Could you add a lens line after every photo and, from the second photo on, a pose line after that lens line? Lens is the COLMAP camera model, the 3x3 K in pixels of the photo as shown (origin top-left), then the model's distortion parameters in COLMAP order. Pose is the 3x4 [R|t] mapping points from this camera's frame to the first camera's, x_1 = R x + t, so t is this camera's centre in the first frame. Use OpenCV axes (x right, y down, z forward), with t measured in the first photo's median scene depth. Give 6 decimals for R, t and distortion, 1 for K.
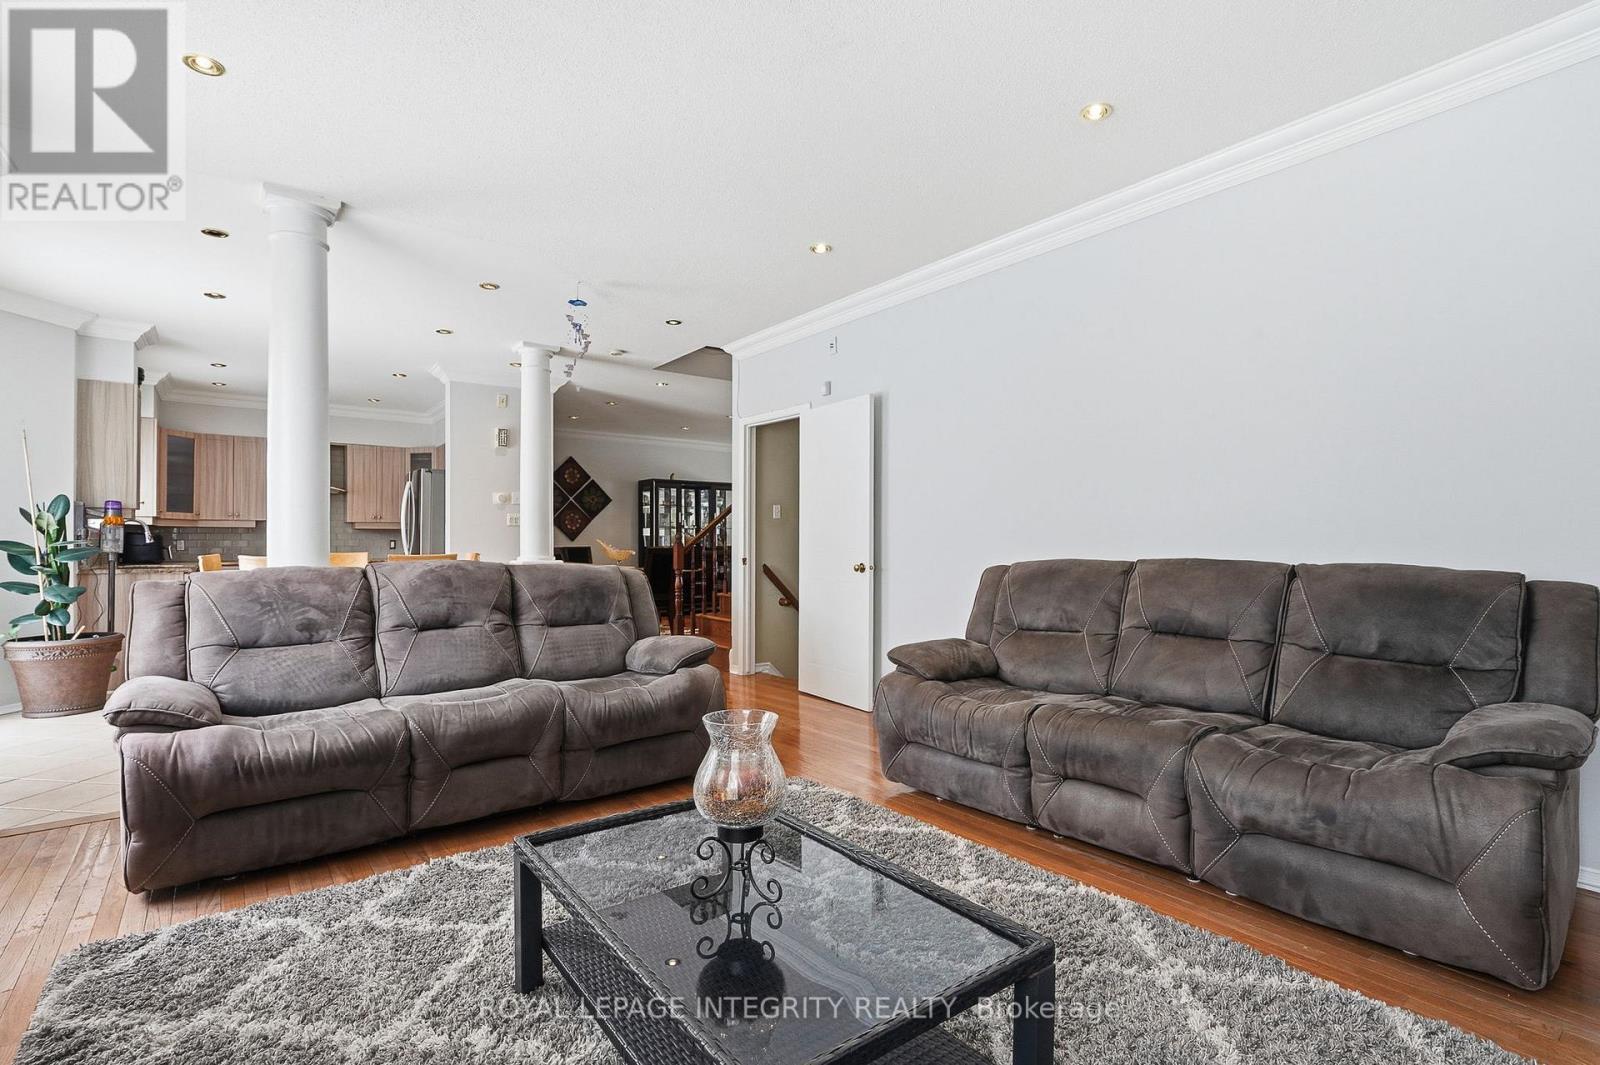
lens RADIAL K [[742.8, 0, 800.7], [0, 742.8, 545.1], [0, 0, 1]] dist [-0.000661, -0.000219]
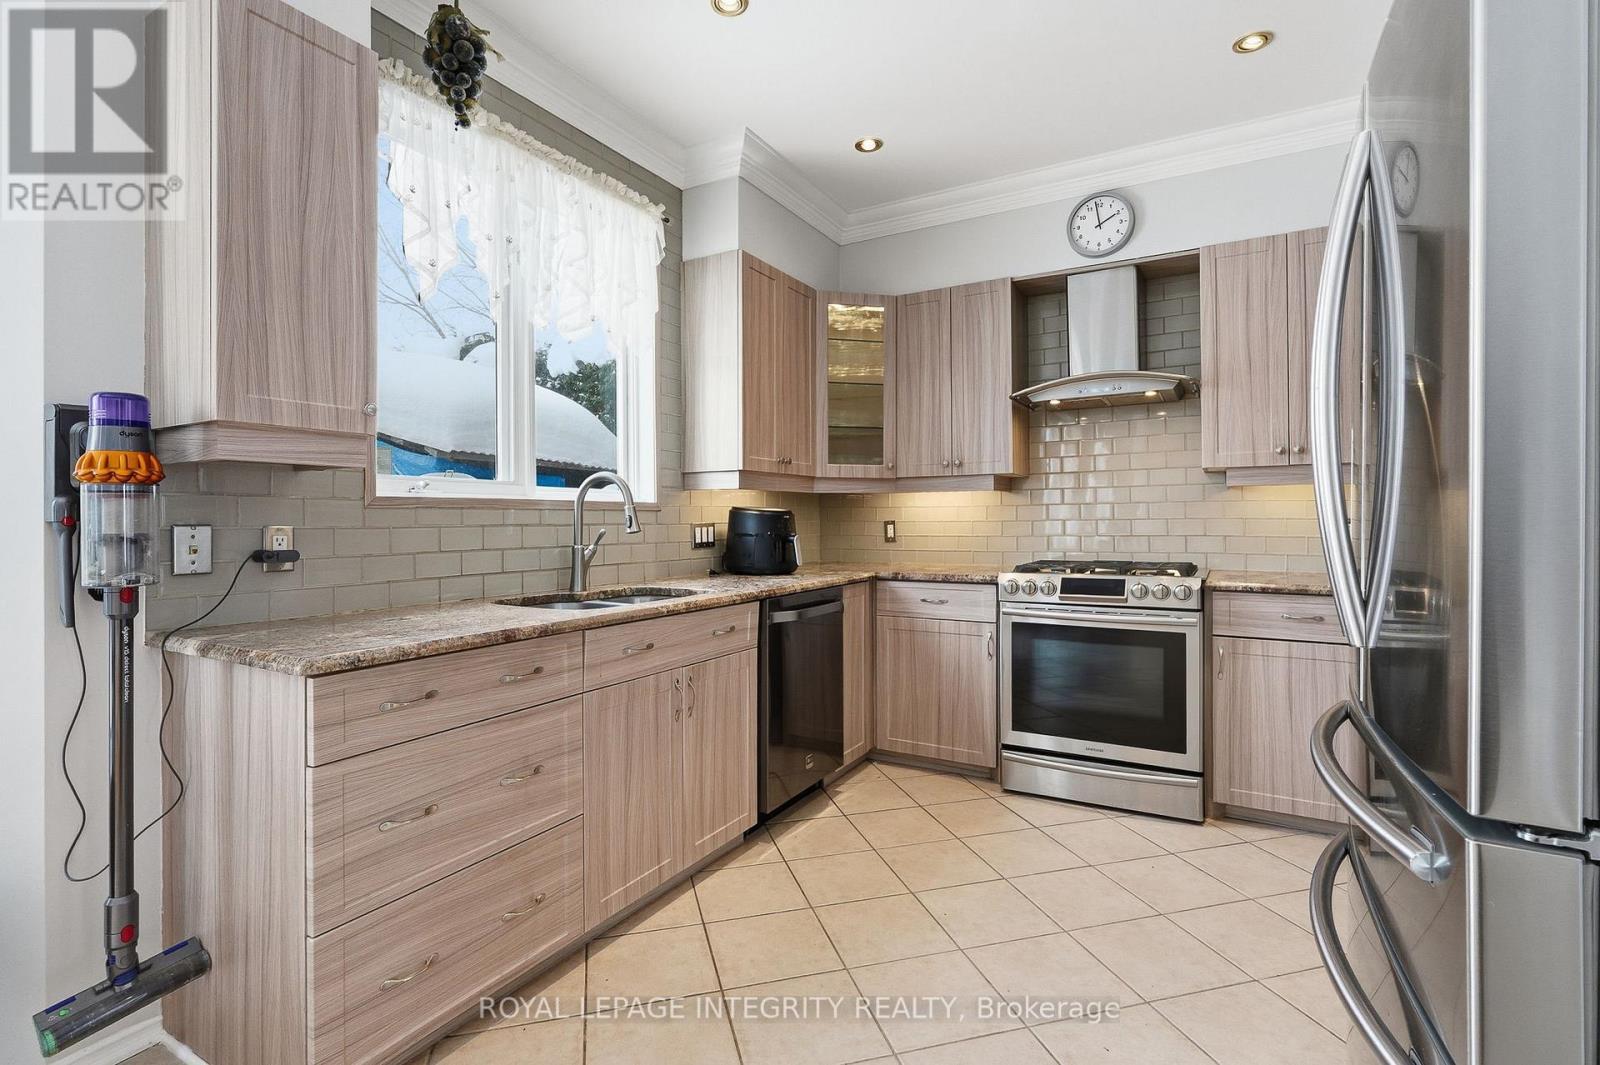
lens RADIAL K [[751.2, 0, 809.2], [0, 751.2, 513.4], [0, 0, 1]] dist [-0.003190, -0.000876]
pose [[0.388689, -0.004166, -0.921360, -0.485857], [0.002890, 0.999990, -0.003302, -0.012341], [0.921364, -0.001379, 0.388697, 0.943616]]
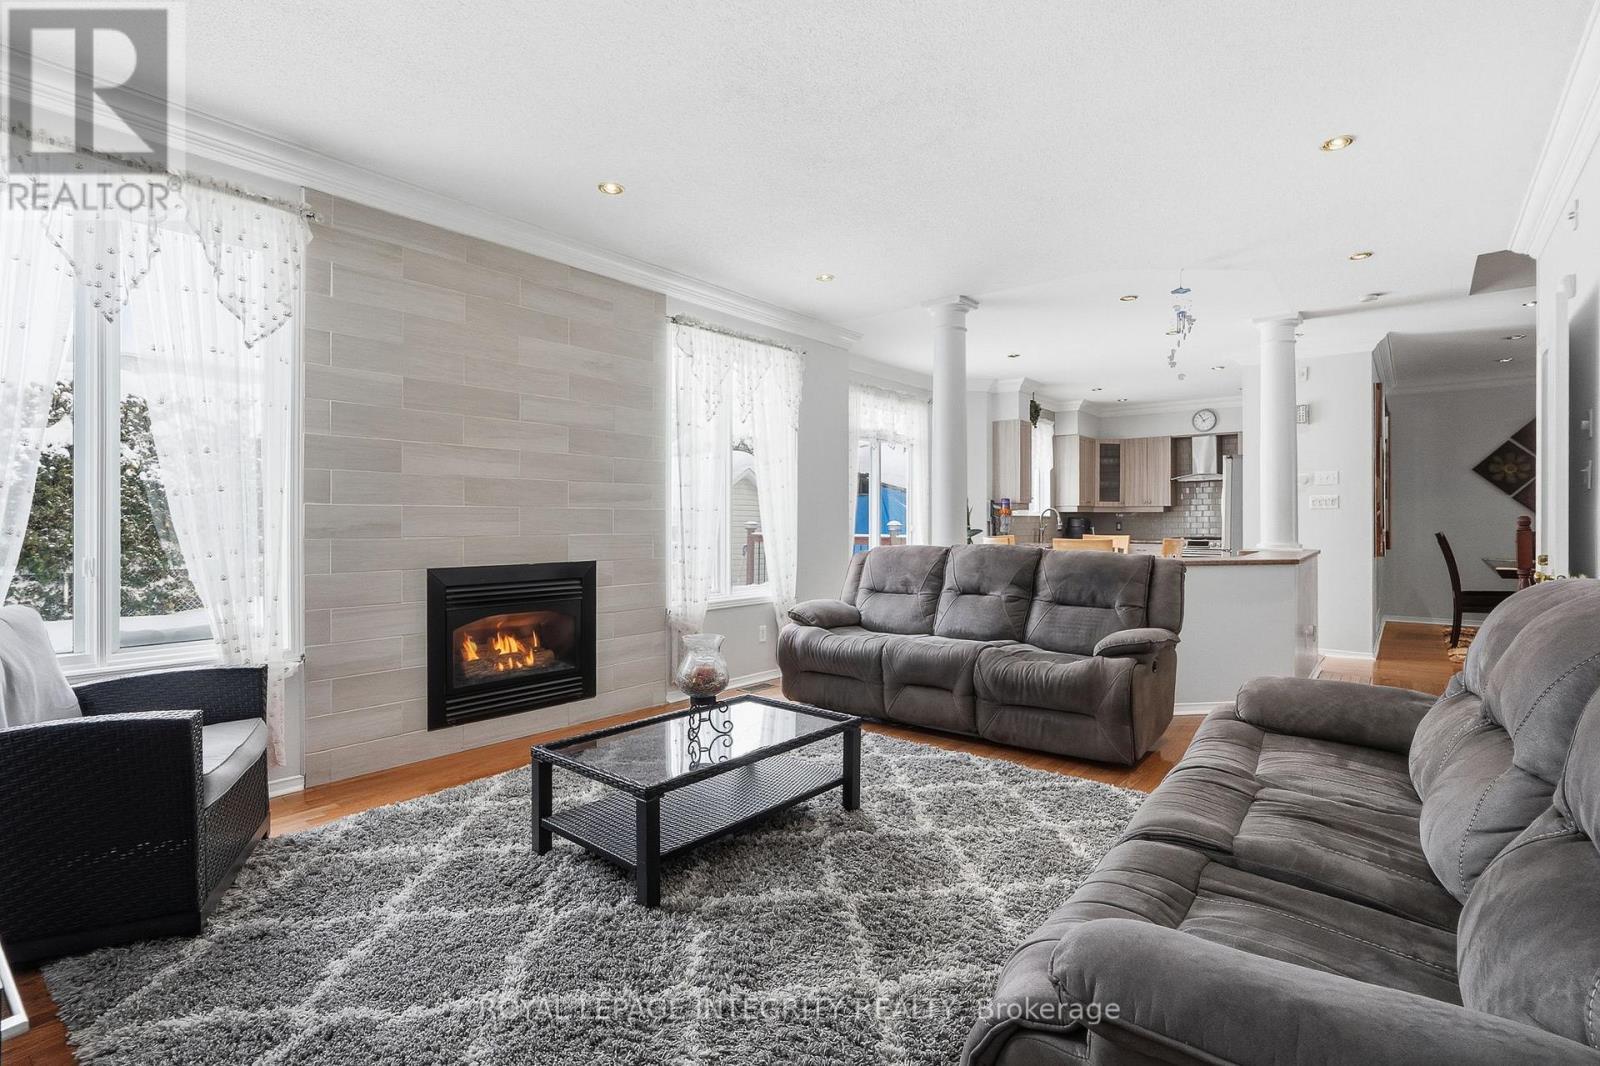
lens RADIAL K [[772.7, 0, 805.7], [0, 772.7, 525.6], [0, 0, 1]] dist [-0.001314, 0.000064]
pose [[0.234690, 0.006931, -0.972046, 0.430570], [-0.001928, 0.999976, 0.006664, -0.011778], [0.972068, 0.000310, 0.234697, 0.194483]]
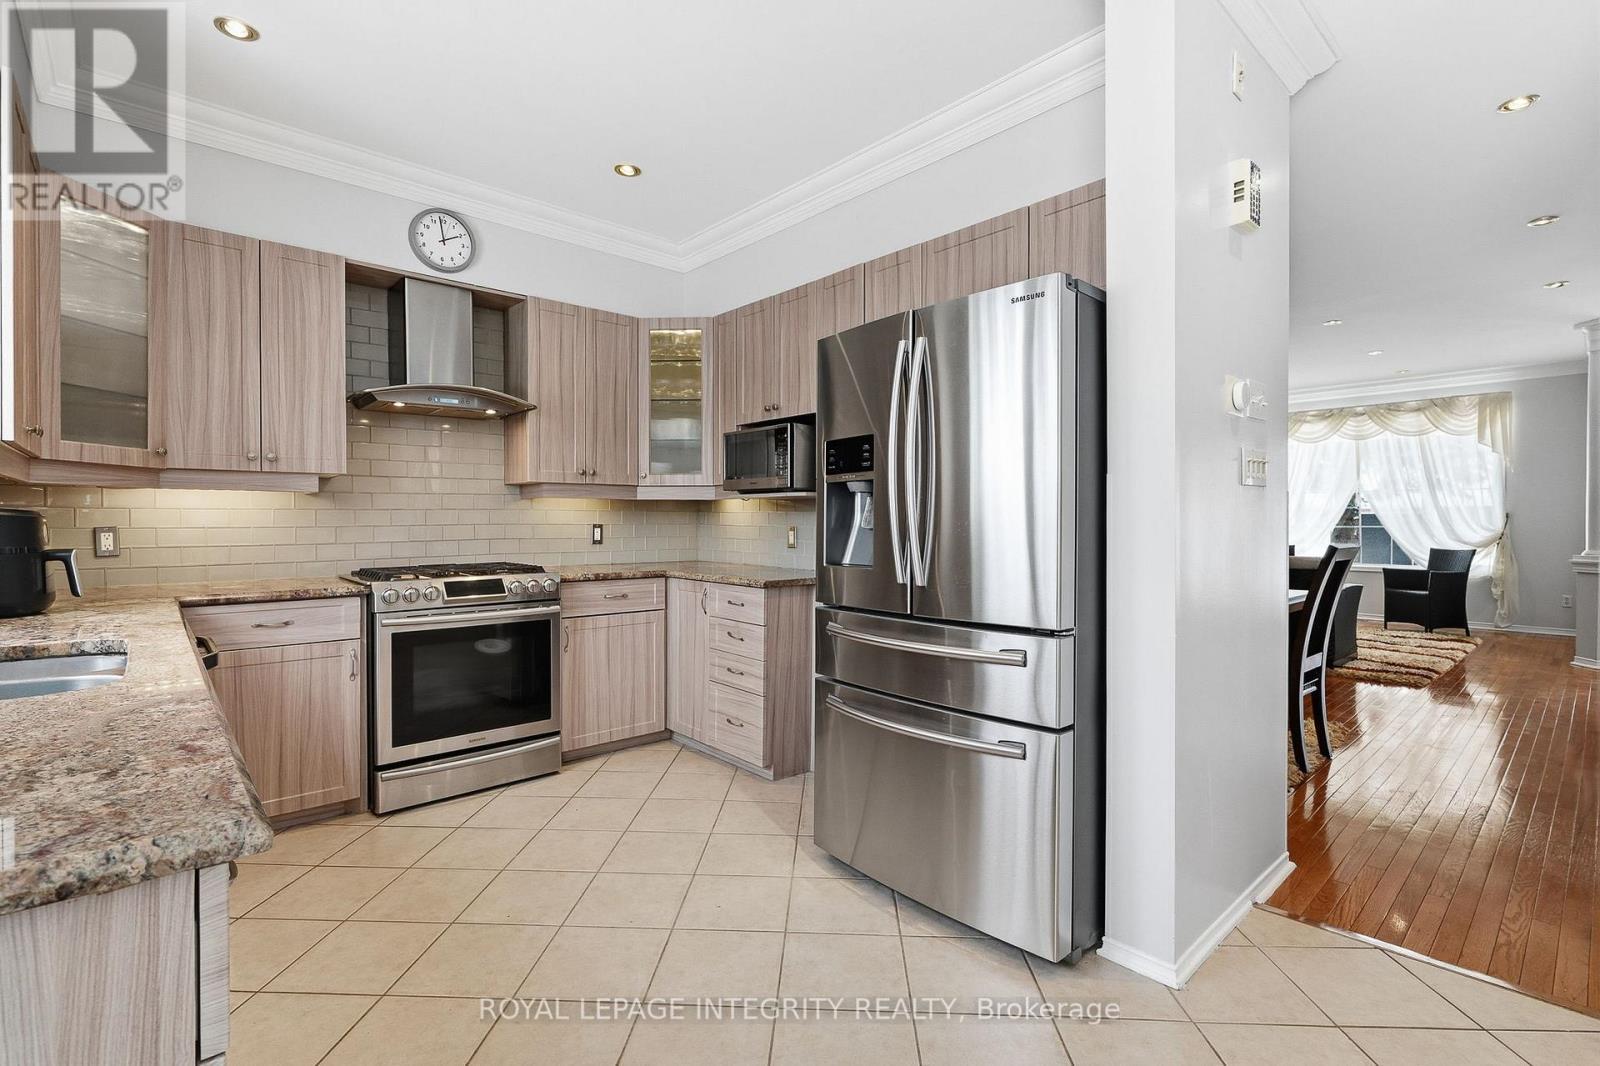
lens RADIAL K [[731.2, 0, 800.4], [0, 731.2, 527.2], [0, 0, 1]] dist [-0.002597, -0.000516]
pose [[0.997264, 0.001157, 0.073915, -0.666913], [-0.001588, 0.999982, 0.005769, -0.011103], [-0.073907, -0.005871, 0.997248, 0.789851]]
